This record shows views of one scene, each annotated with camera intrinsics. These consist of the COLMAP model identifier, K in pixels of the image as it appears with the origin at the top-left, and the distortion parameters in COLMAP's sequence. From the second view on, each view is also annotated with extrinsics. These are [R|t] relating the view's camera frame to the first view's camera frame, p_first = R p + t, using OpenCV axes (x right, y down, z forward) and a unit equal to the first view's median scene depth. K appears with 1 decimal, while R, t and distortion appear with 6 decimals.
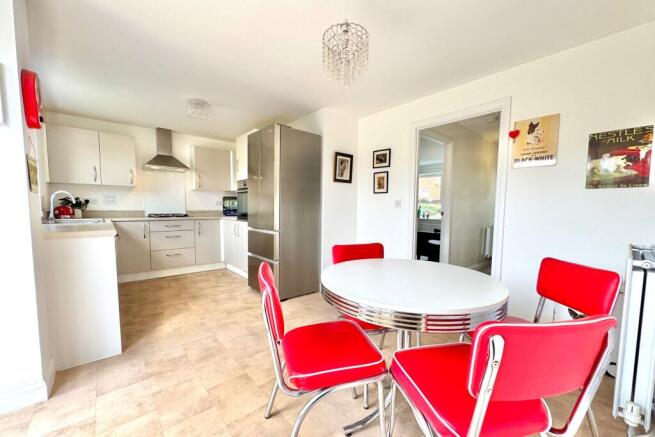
lens RADIAL K [[264.0, 0, 326.3], [0, 264.0, 231.0], [0, 0, 1]] dist [-0.000608, -0.000027]
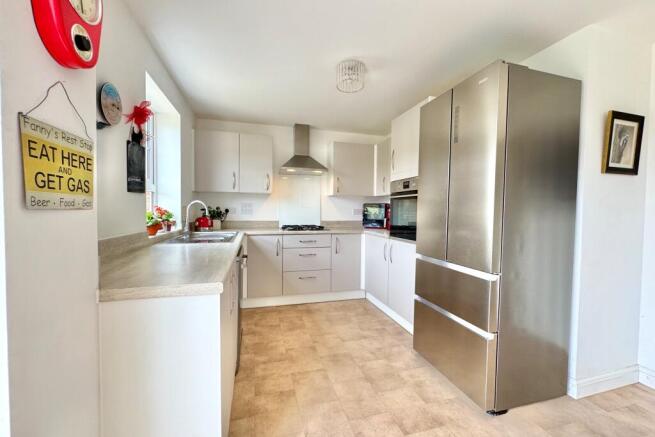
lens RADIAL K [[264.0, 0, 326.3], [0, 264.0, 231.0], [0, 0, 1]] dist [-0.000608, -0.000027]
pose [[0.909205, 0.033053, -0.415035, -0.203456], [-0.040062, 0.999164, -0.008188, -0.047738], [0.414417, 0.024072, 0.909769, 0.302796]]
